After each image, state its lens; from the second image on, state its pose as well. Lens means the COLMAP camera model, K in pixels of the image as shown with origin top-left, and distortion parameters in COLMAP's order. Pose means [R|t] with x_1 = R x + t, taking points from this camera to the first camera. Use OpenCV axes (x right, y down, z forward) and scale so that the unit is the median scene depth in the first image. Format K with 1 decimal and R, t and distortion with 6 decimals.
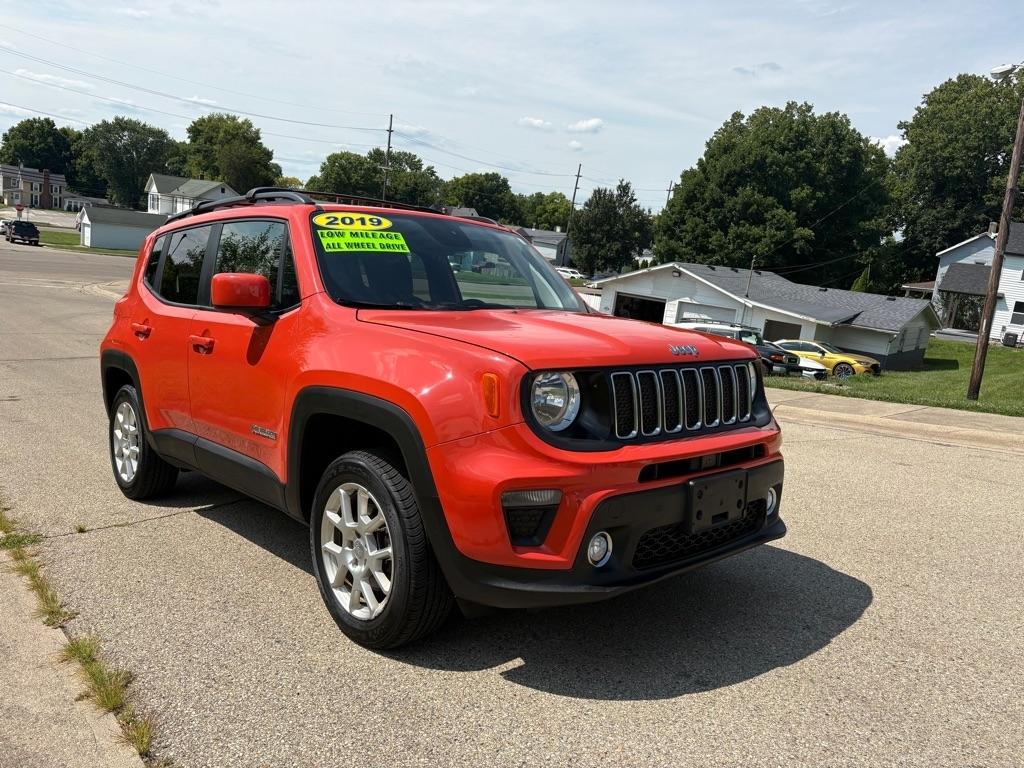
lens RADIAL K [[763.8, 0, 508.5], [0, 763.8, 385.9], [0, 0, 1]] dist [0.030700, -0.030811]
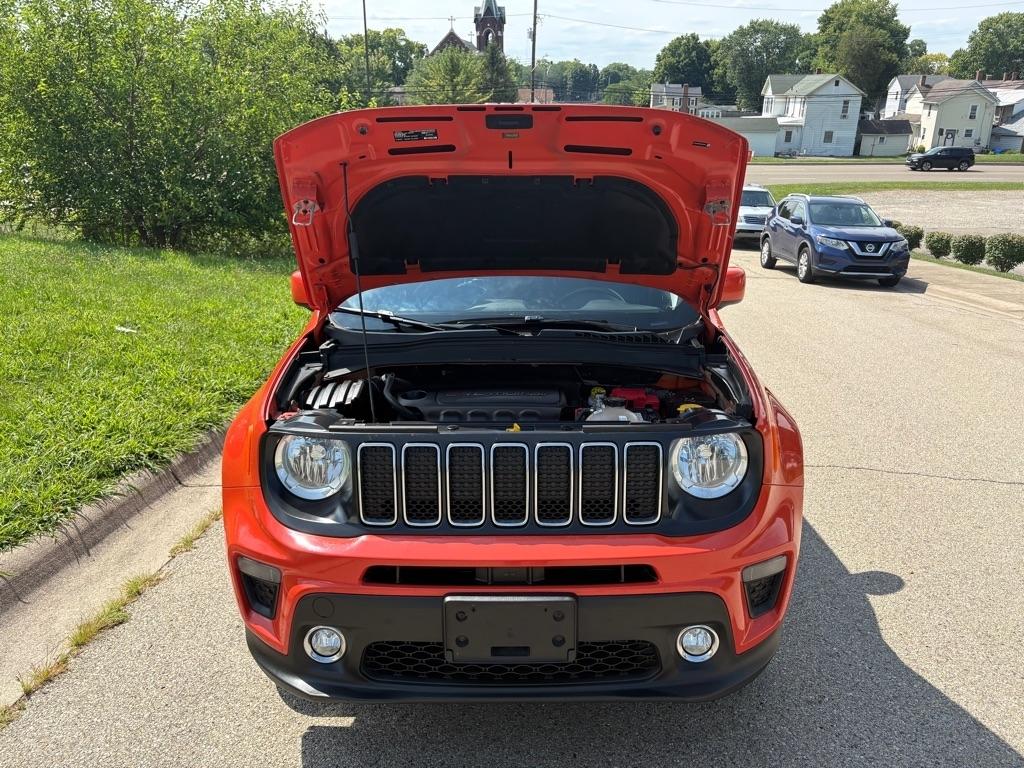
lens RADIAL K [[778.8, 0, 533.4], [0, 778.8, 383.6], [0, 0, 1]] dist [0.024360, -0.064292]
pose [[0.735331, 0.120403, -0.666927, 0.285244], [-0.037227, 0.989782, 0.137645, -0.071047], [0.676685, -0.076387, 0.732300, 0.178514]]
